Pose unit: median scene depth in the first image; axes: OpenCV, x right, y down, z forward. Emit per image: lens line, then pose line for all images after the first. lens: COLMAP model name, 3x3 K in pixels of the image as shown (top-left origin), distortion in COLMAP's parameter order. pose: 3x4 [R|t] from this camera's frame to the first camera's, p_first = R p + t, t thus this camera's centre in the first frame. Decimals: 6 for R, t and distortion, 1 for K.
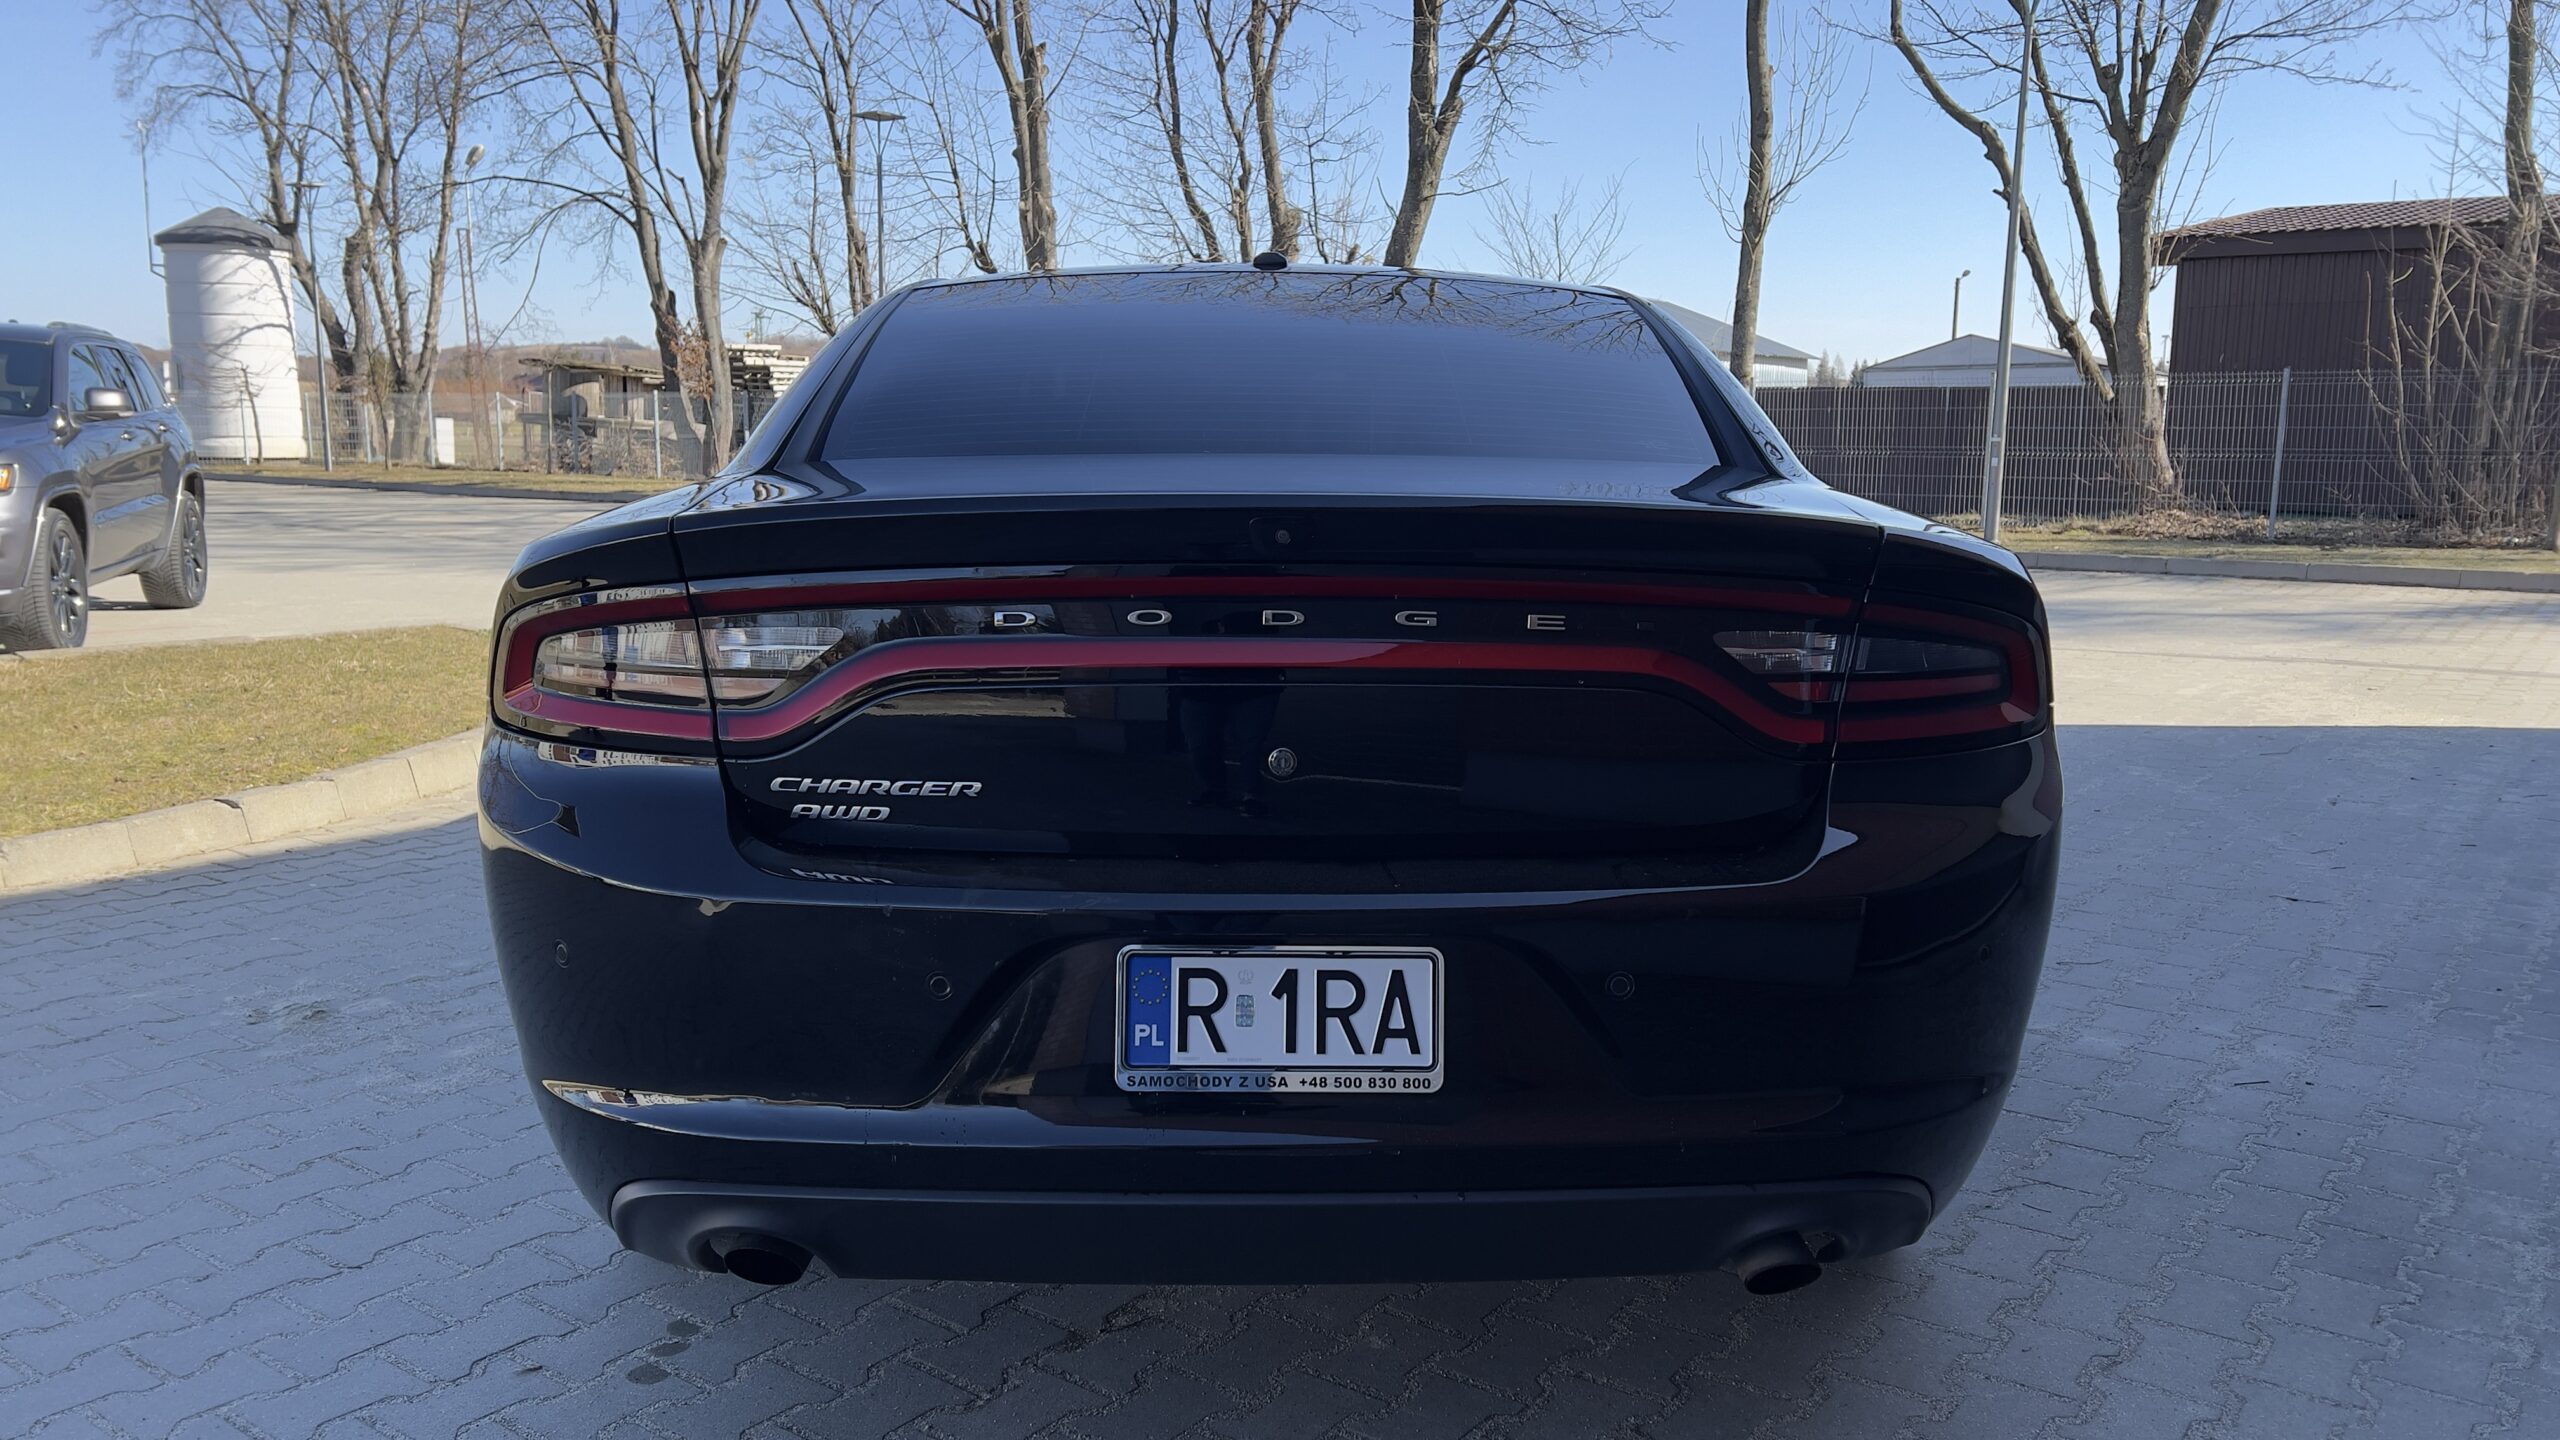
lens RADIAL K [[1956.6, 0, 1263.9], [0, 1956.6, 704.9], [0, 0, 1]] dist [0.048035, -0.034533]
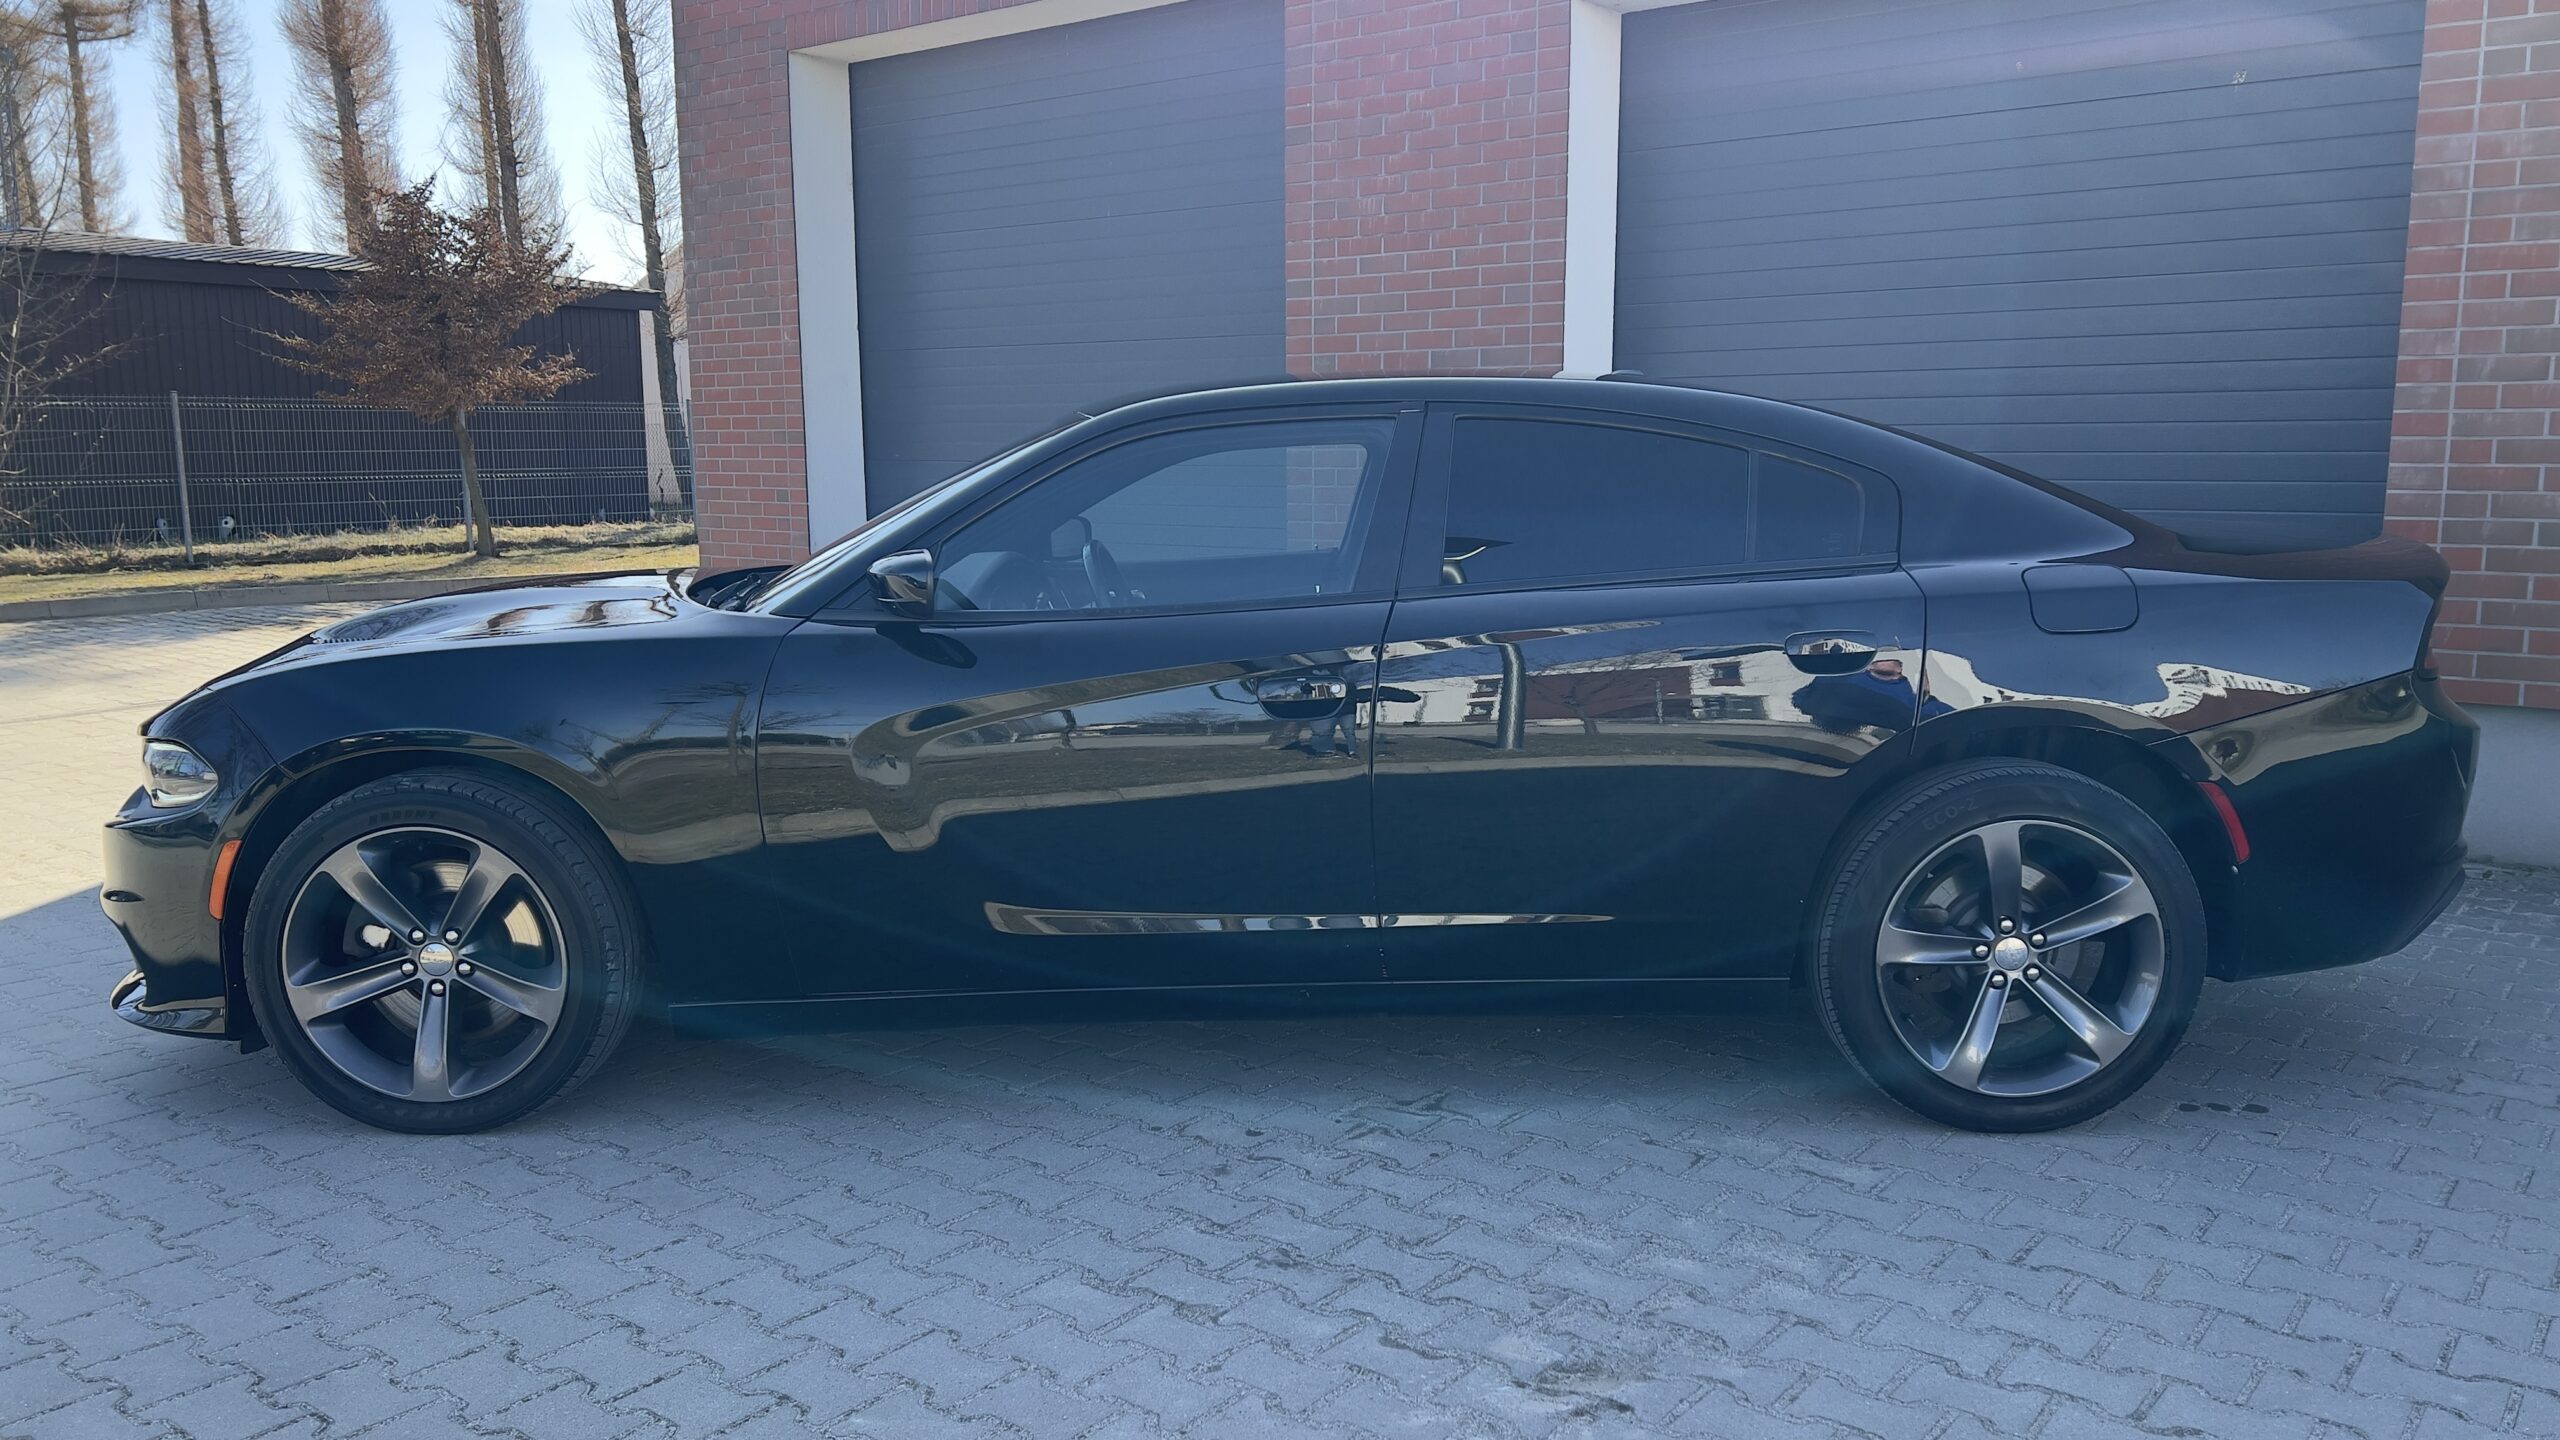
lens RADIAL K [[1956.6, 0, 1296.7], [0, 1956.6, 723.6], [0, 0, 1]] dist [0.048035, -0.034533]
pose [[0.007560, -0.160158, 0.987063, -0.255550], [0.141198, 0.977372, 0.157504, -0.045066], [-0.989952, 0.138181, 0.030003, 0.232190]]
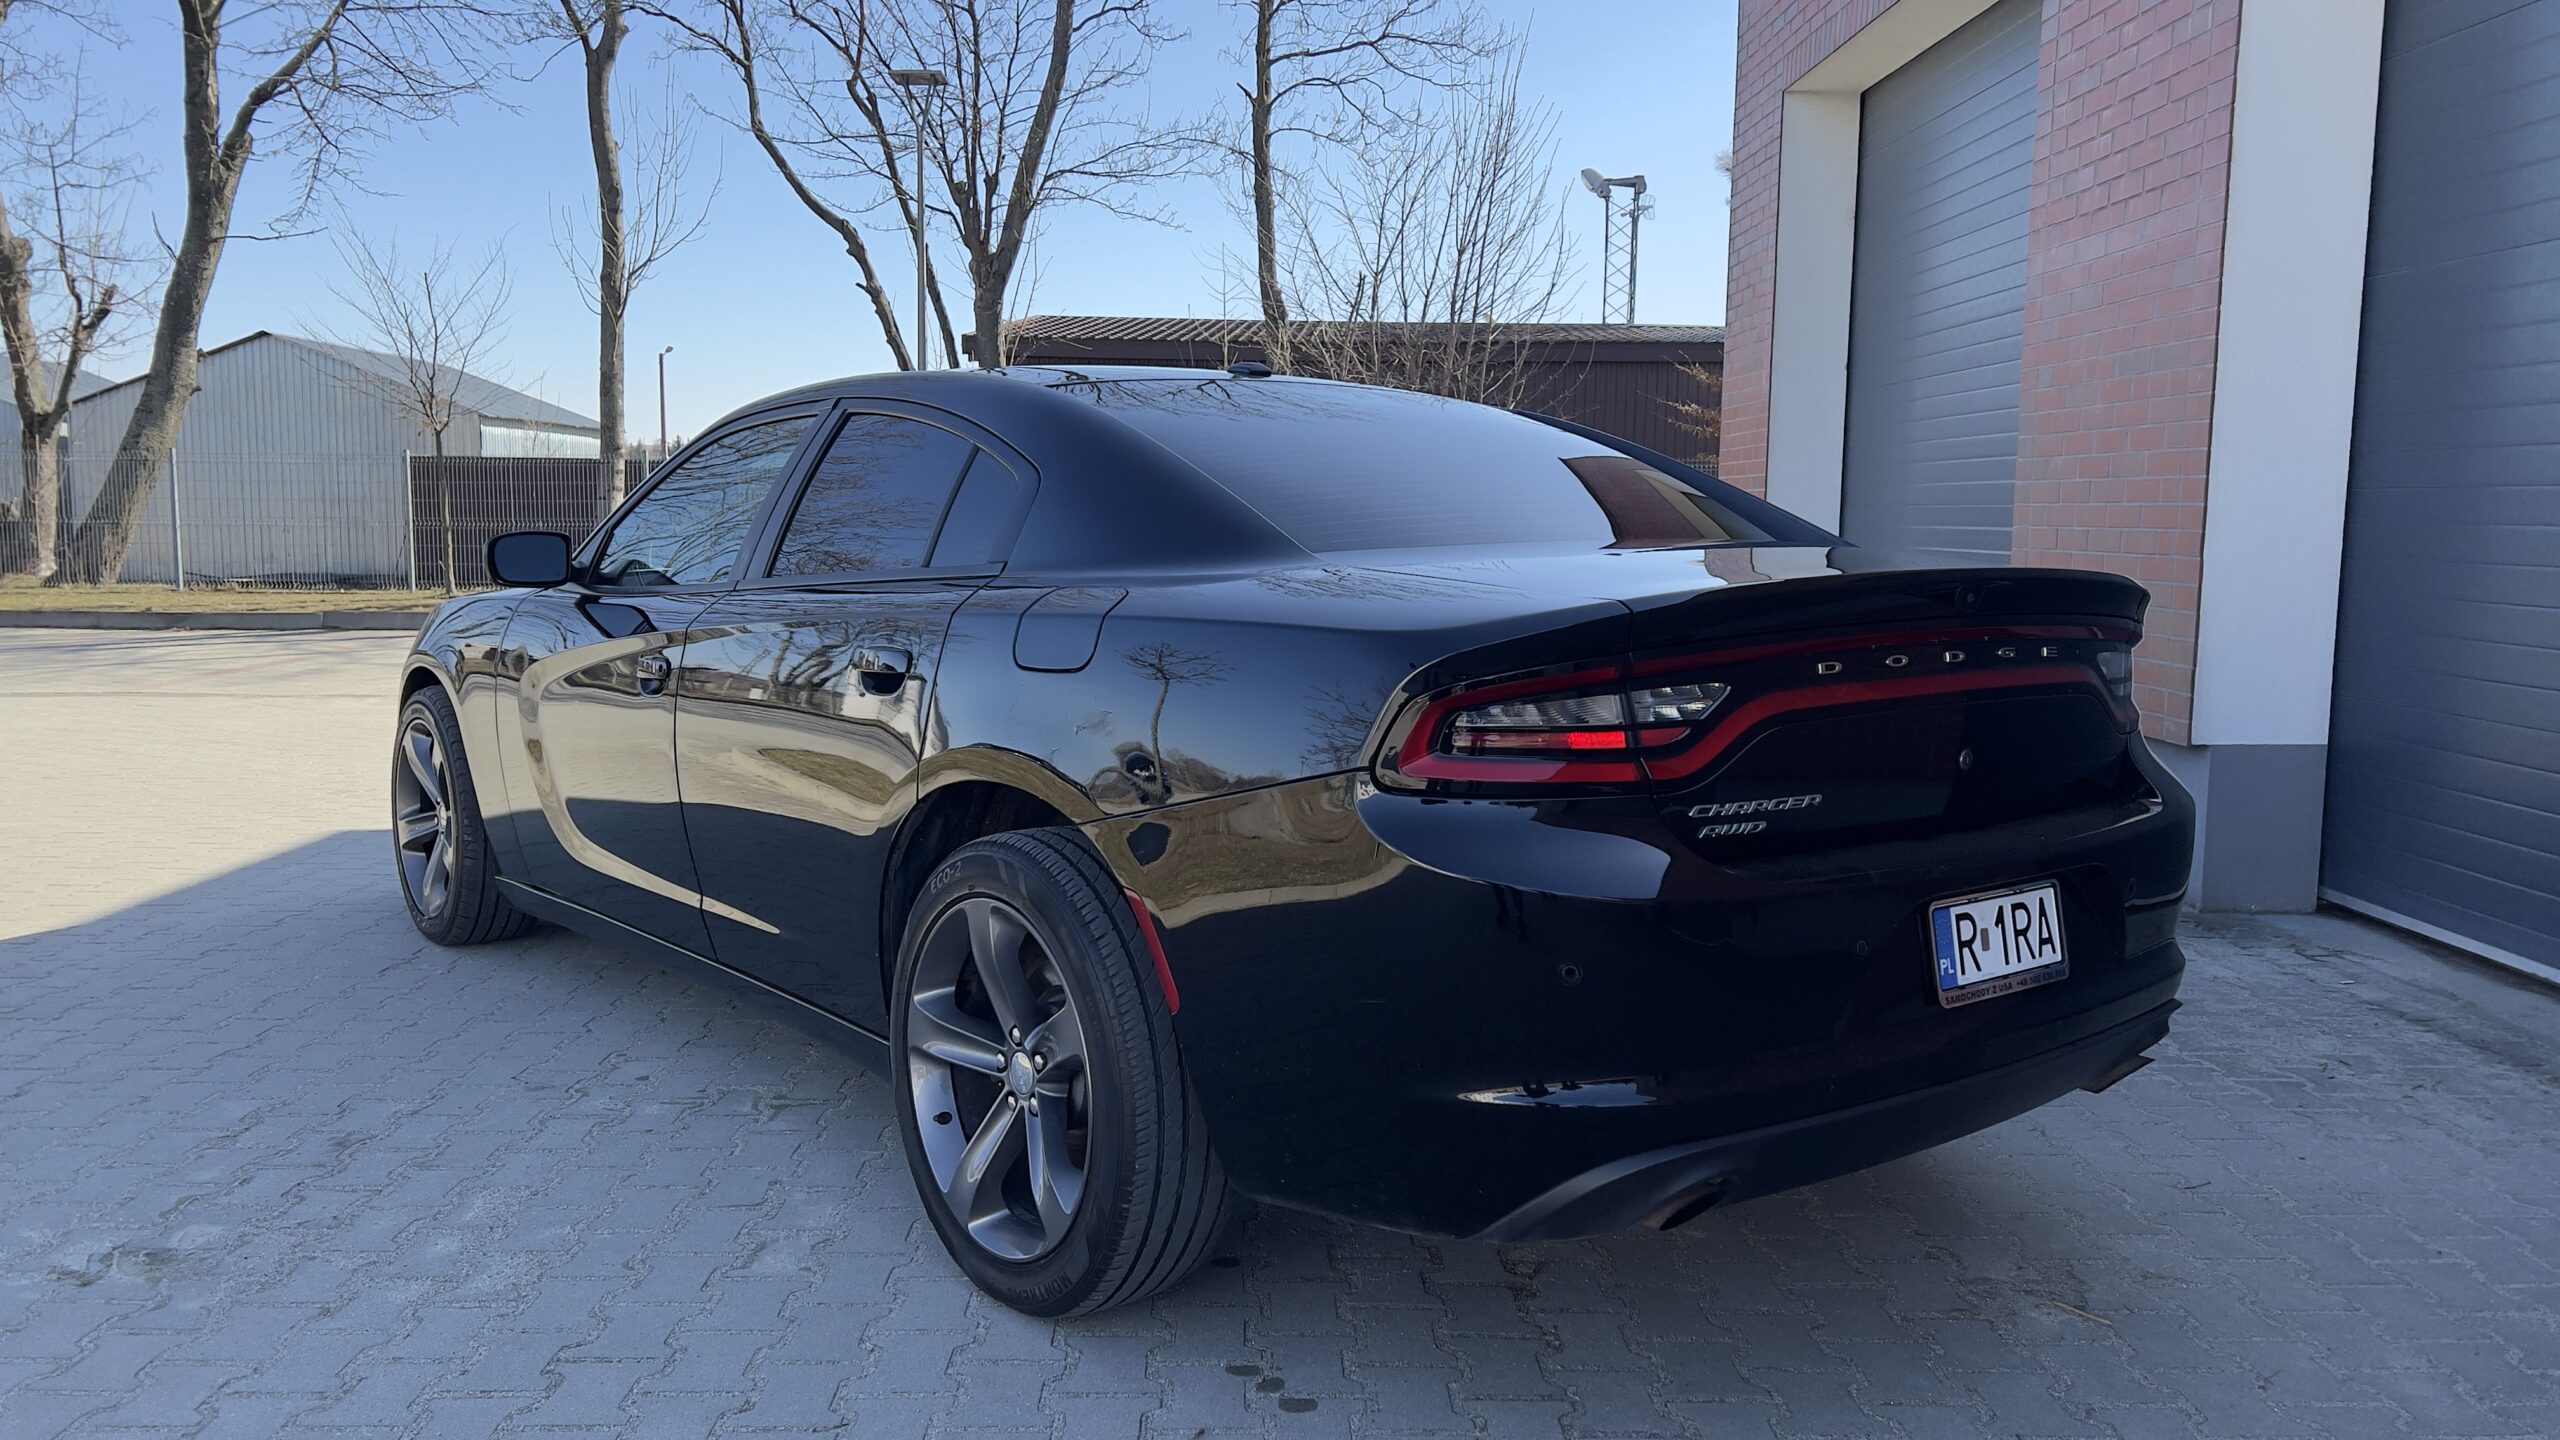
lens RADIAL K [[1956.6, 0, 1279.0], [0, 1956.6, 717.1], [0, 0, 1]] dist [0.048035, -0.034533]
pose [[0.792356, -0.066290, 0.606447, -0.130514], [0.084224, 0.996446, -0.001122, -0.004347], [-0.604217, 0.051967, 0.795123, 0.019471]]
